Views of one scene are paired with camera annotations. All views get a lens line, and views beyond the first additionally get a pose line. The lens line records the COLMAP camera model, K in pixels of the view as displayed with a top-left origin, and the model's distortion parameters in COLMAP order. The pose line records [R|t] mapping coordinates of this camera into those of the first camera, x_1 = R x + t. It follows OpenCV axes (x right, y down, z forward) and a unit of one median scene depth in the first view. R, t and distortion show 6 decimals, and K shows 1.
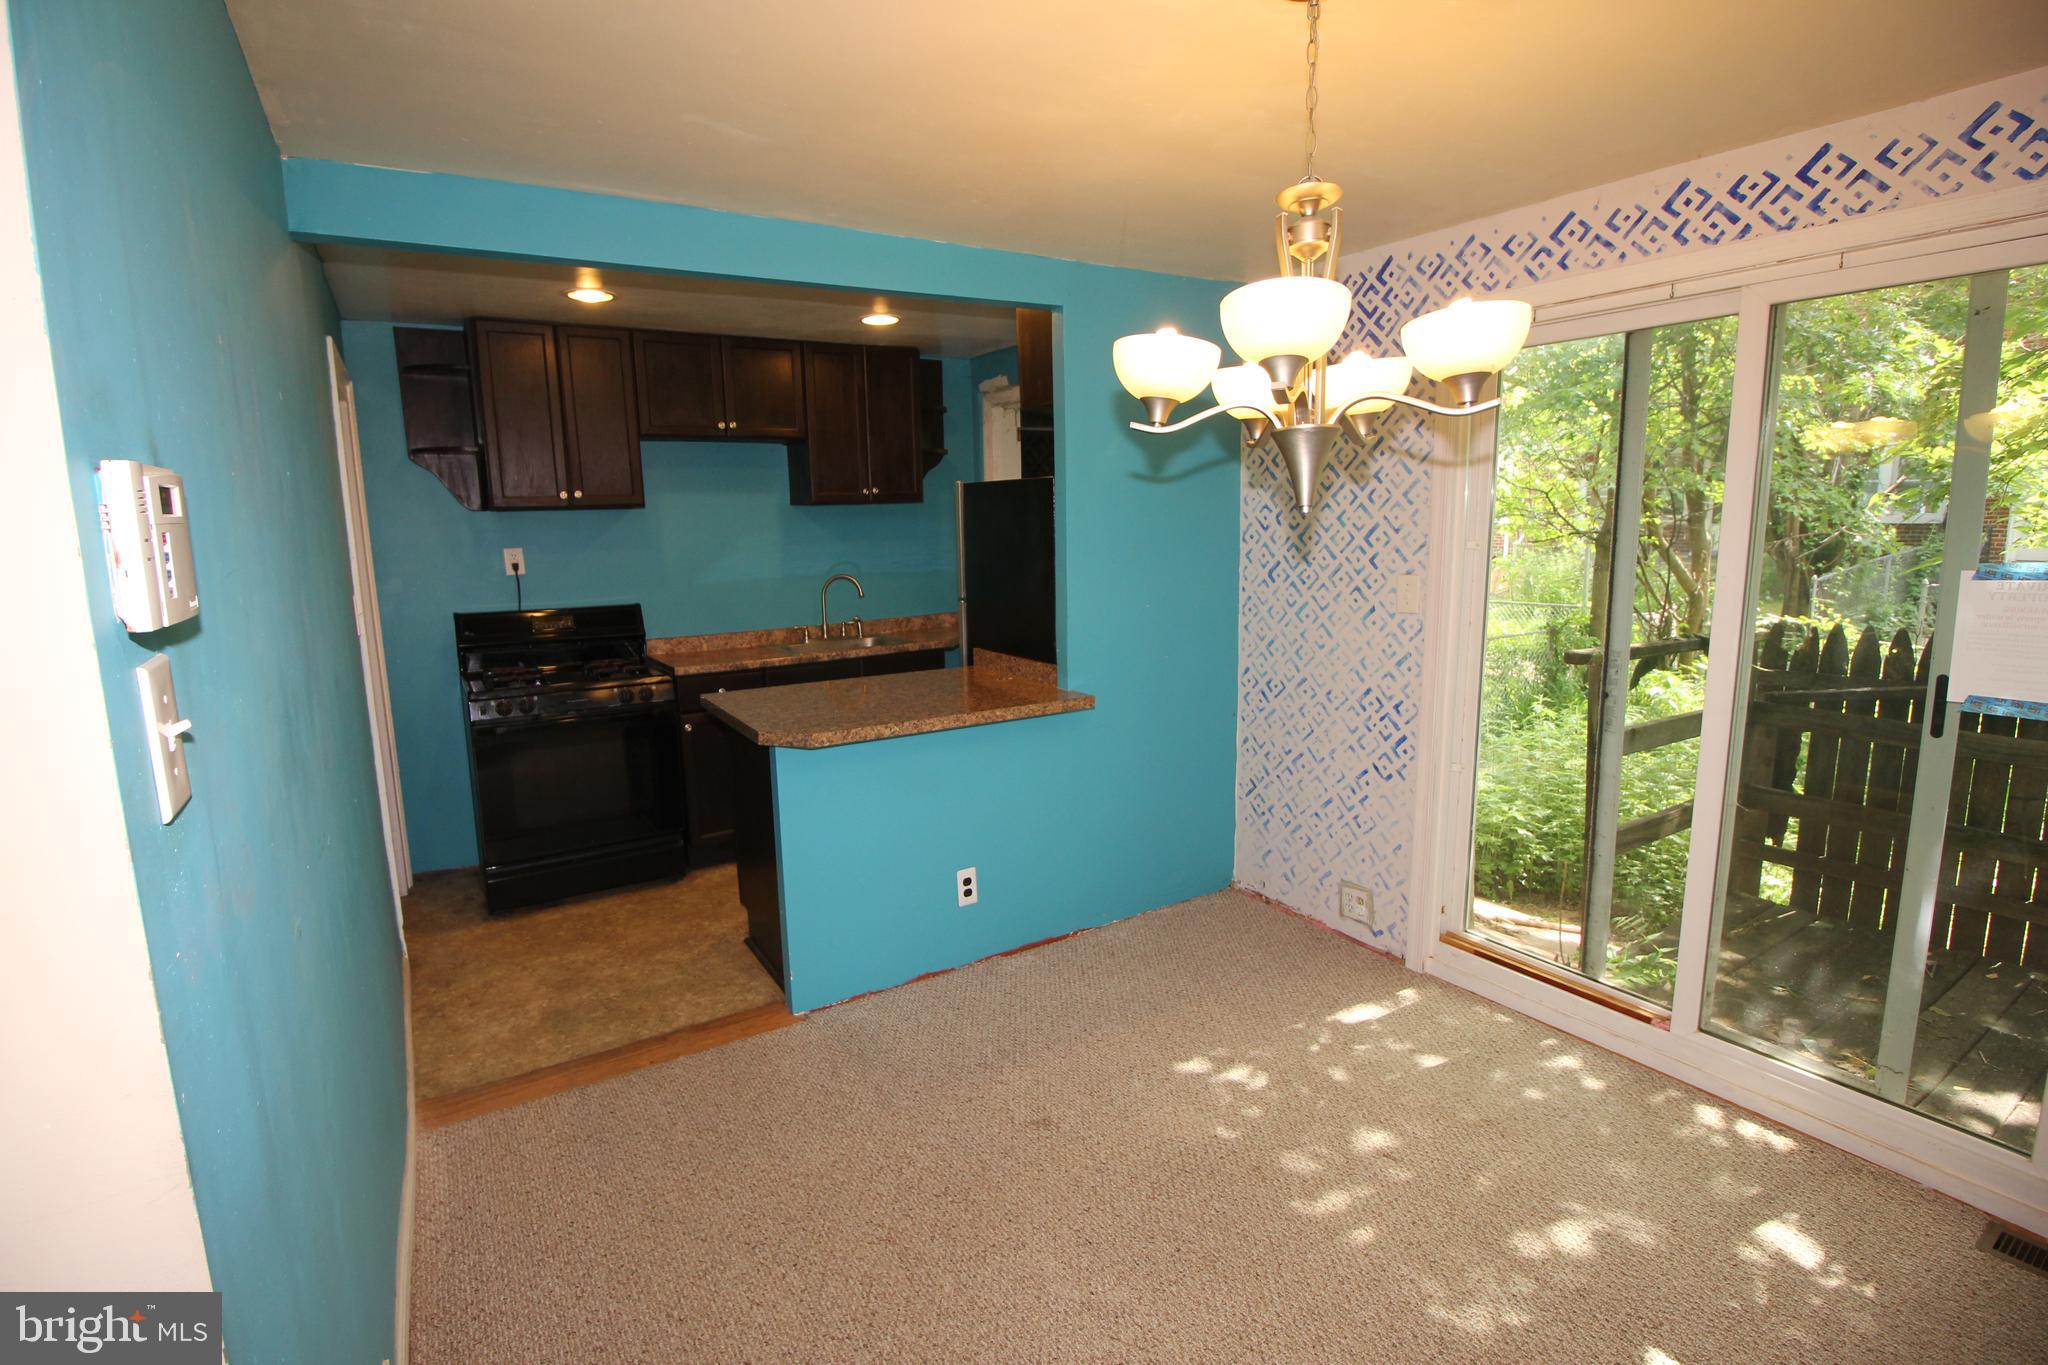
lens RADIAL K [[948.9, 0, 1002.2], [0, 948.9, 670.1], [0, 0, 1]] dist [-0.001322, -0.012304]
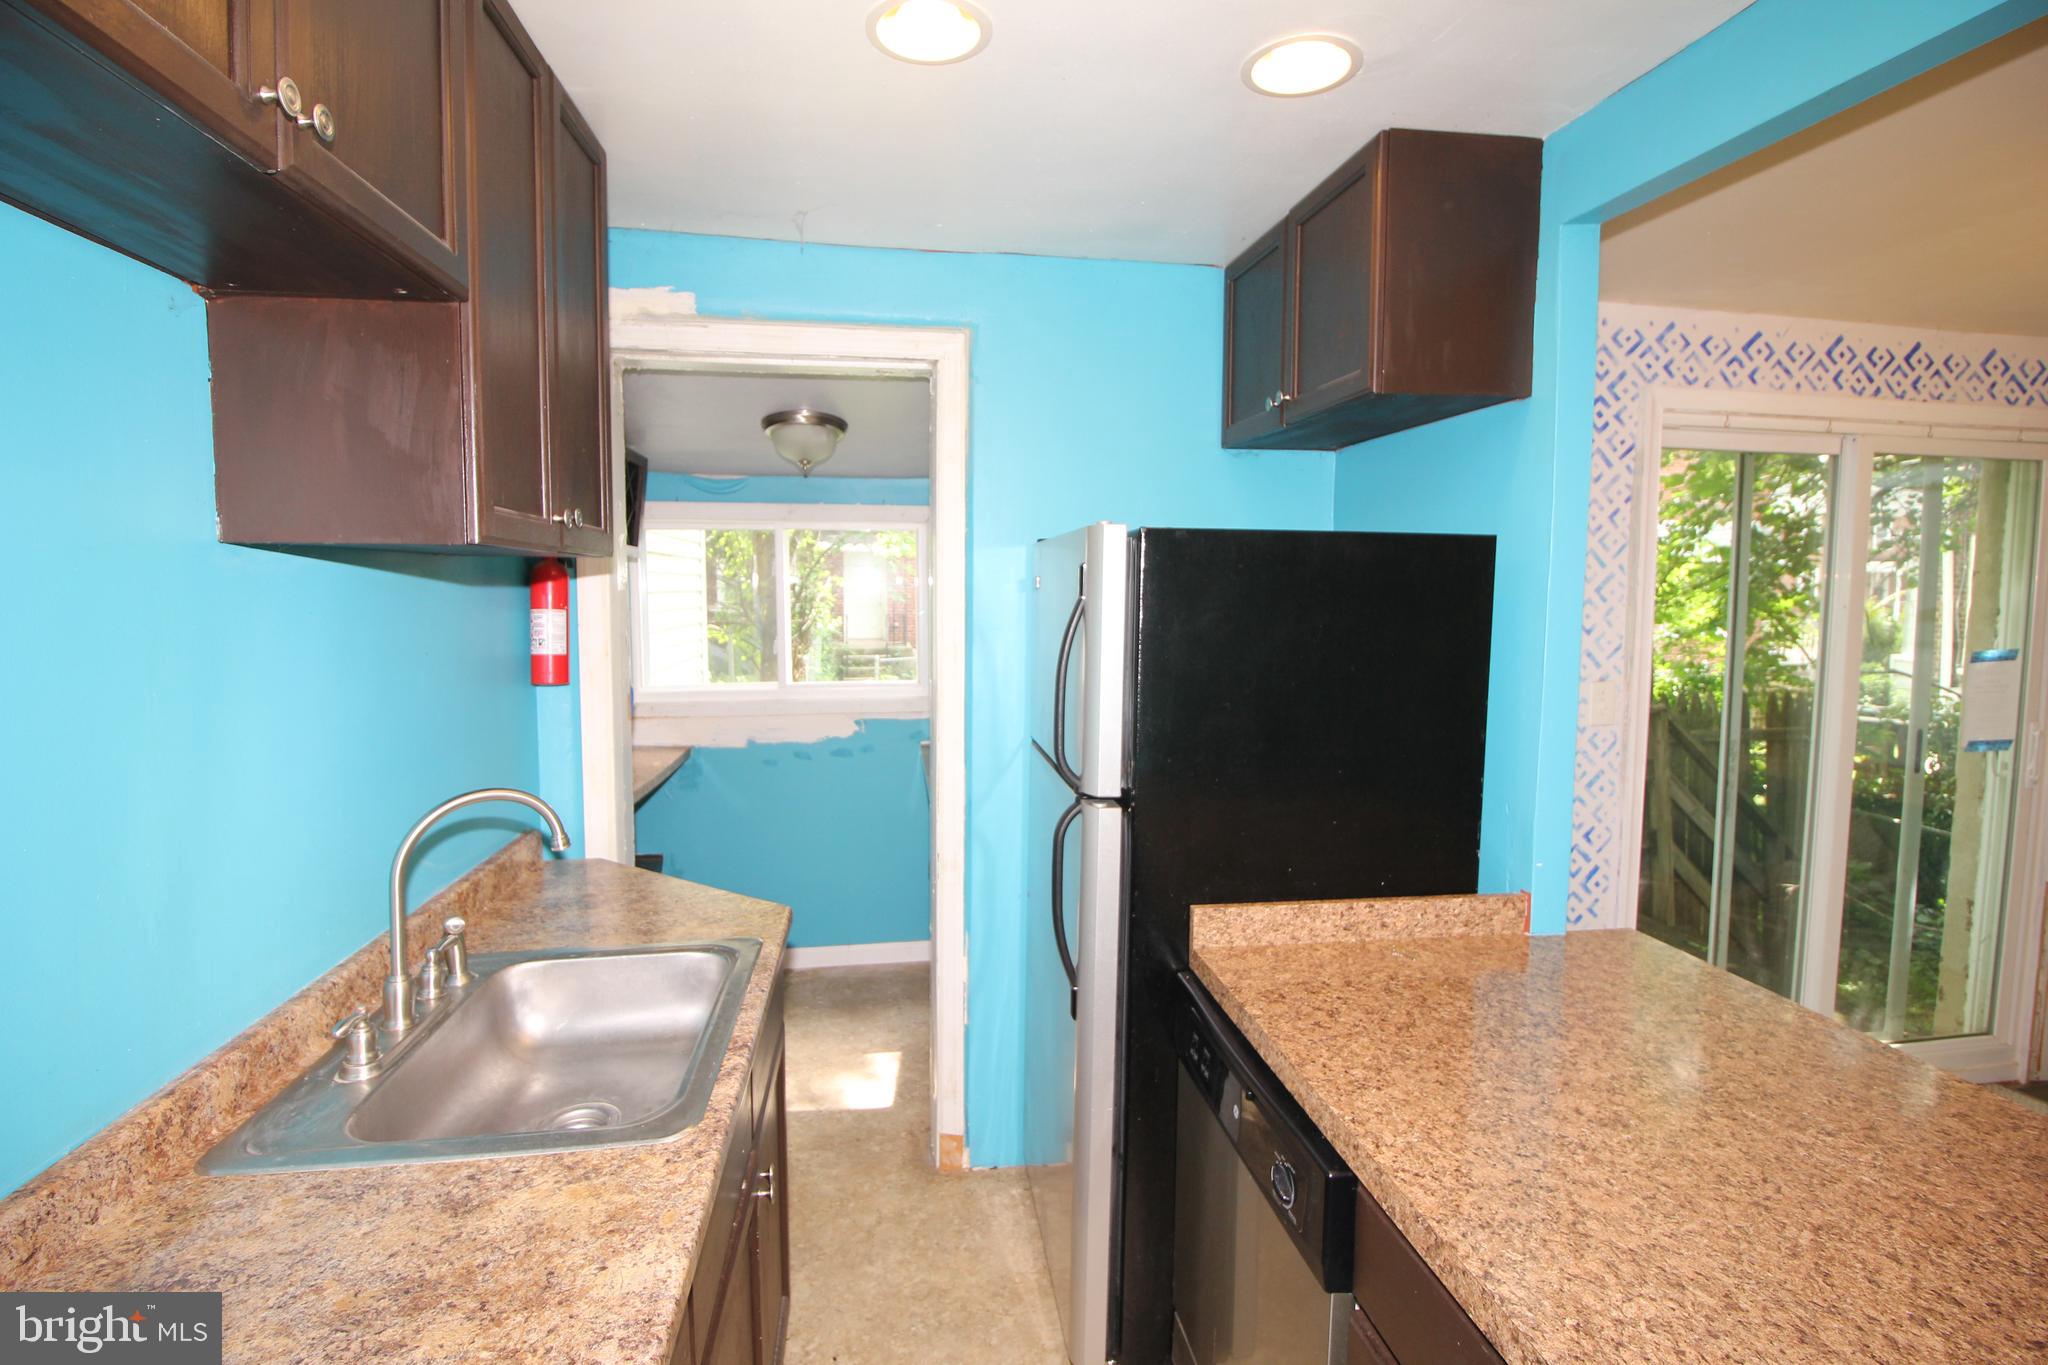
lens RADIAL K [[948.9, 0, 1014.5], [0, 948.9, 667.5], [0, 0, 1]] dist [-0.001322, -0.012304]
pose [[0.393471, -0.047208, 0.918124, -0.547443], [0.132045, 0.991228, -0.005622, -0.169150], [-0.909805, 0.123446, 0.396253, 1.075944]]
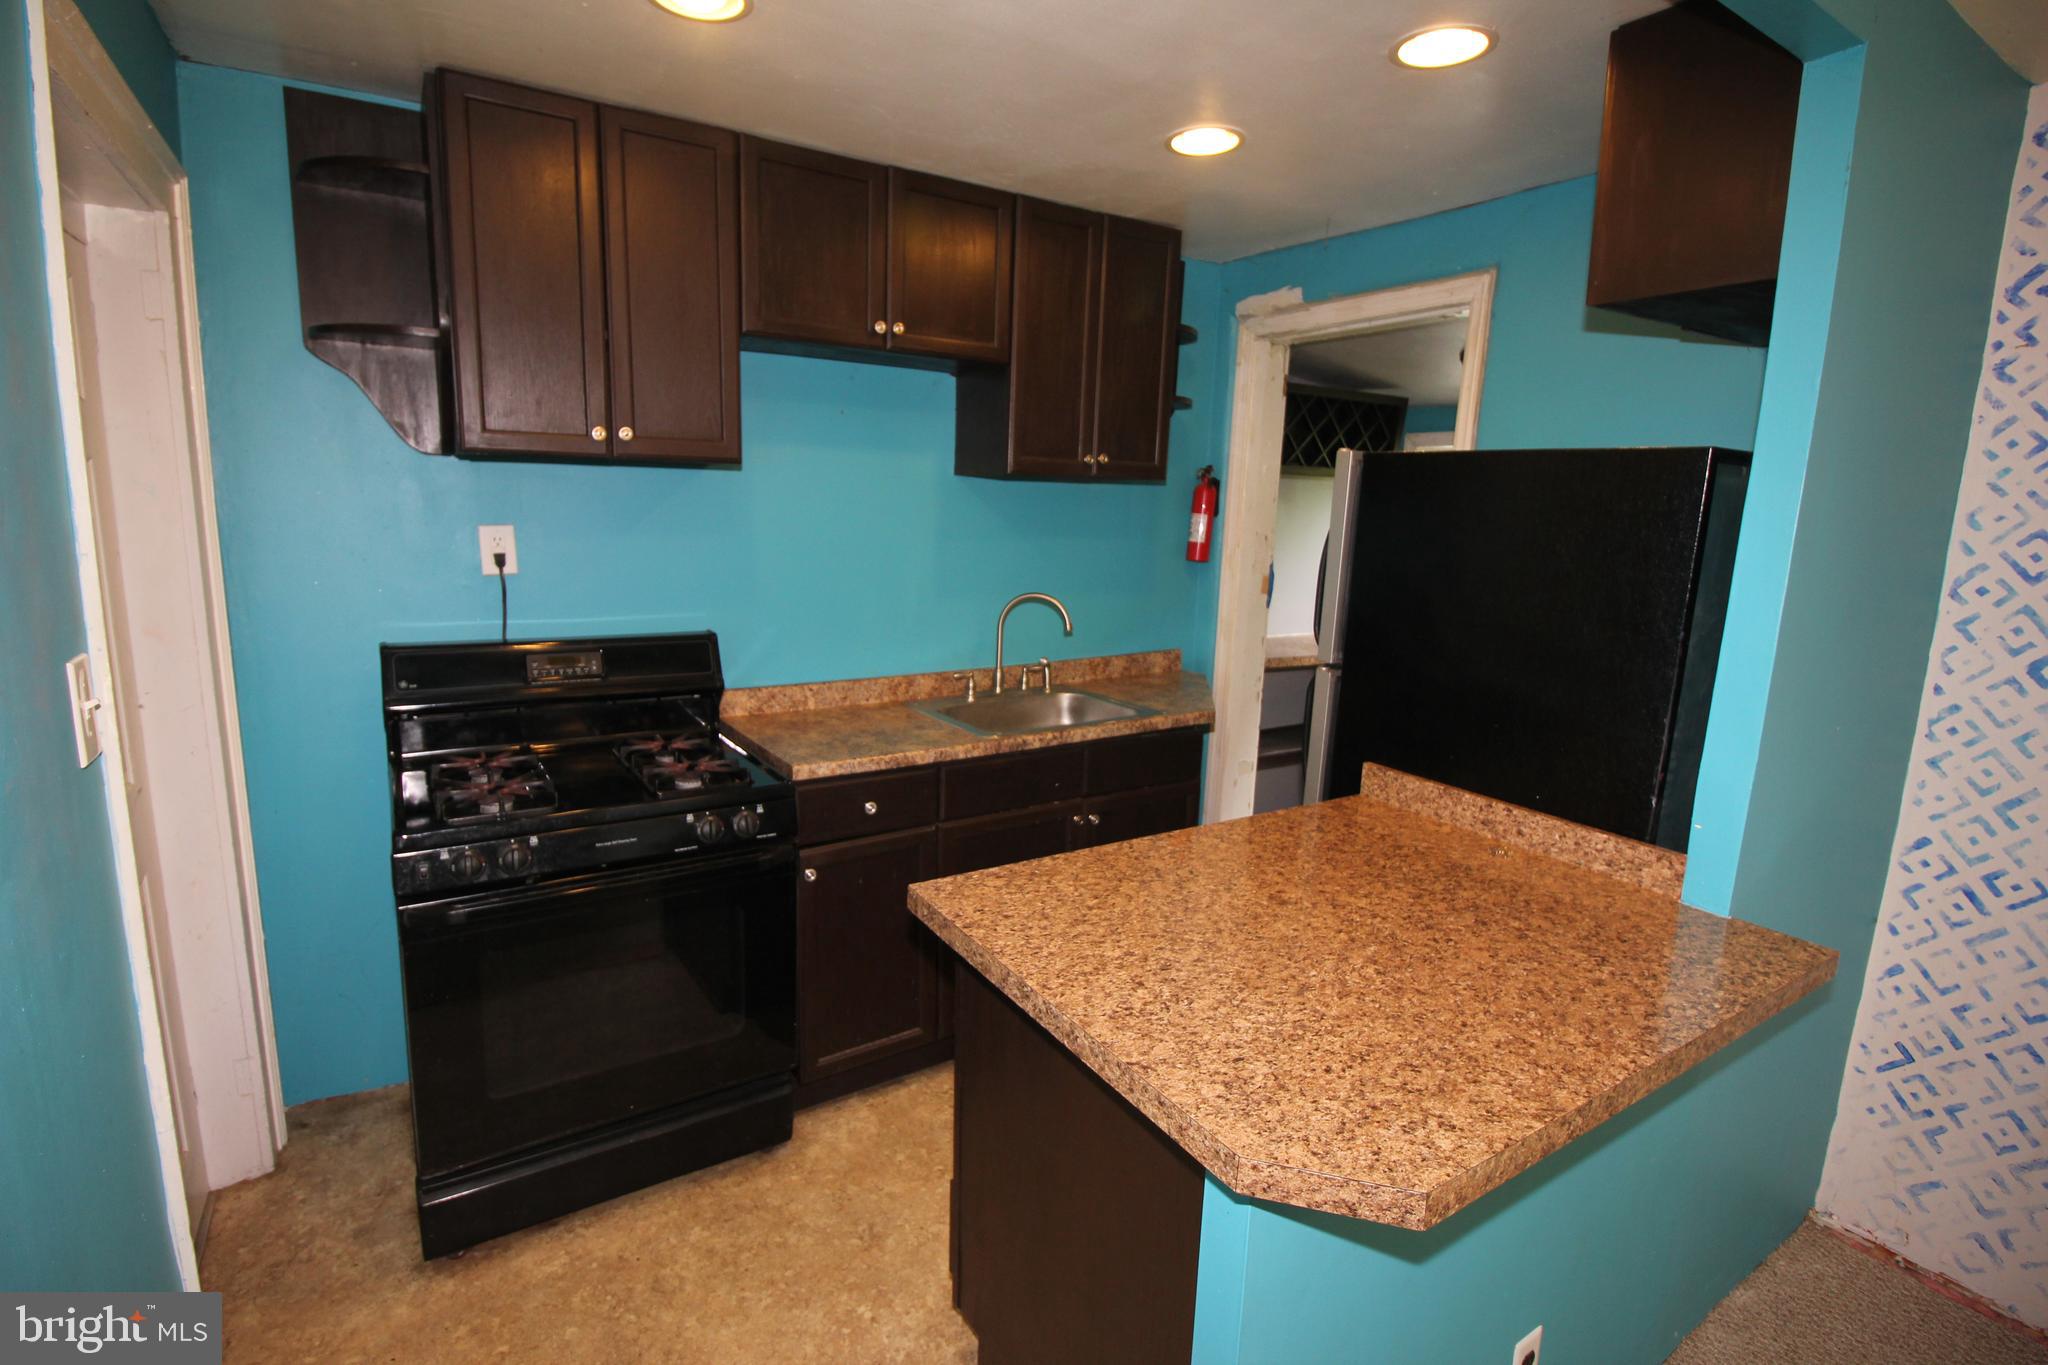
lens RADIAL K [[948.9, 0, 1001.8], [0, 948.9, 664.1], [0, 0, 1]] dist [-0.001322, -0.012304]
pose [[0.998378, 0.049004, 0.028996, -0.305173], [-0.049442, 0.998670, 0.014590, -0.092348], [-0.028242, -0.016000, 0.999473, 0.570993]]
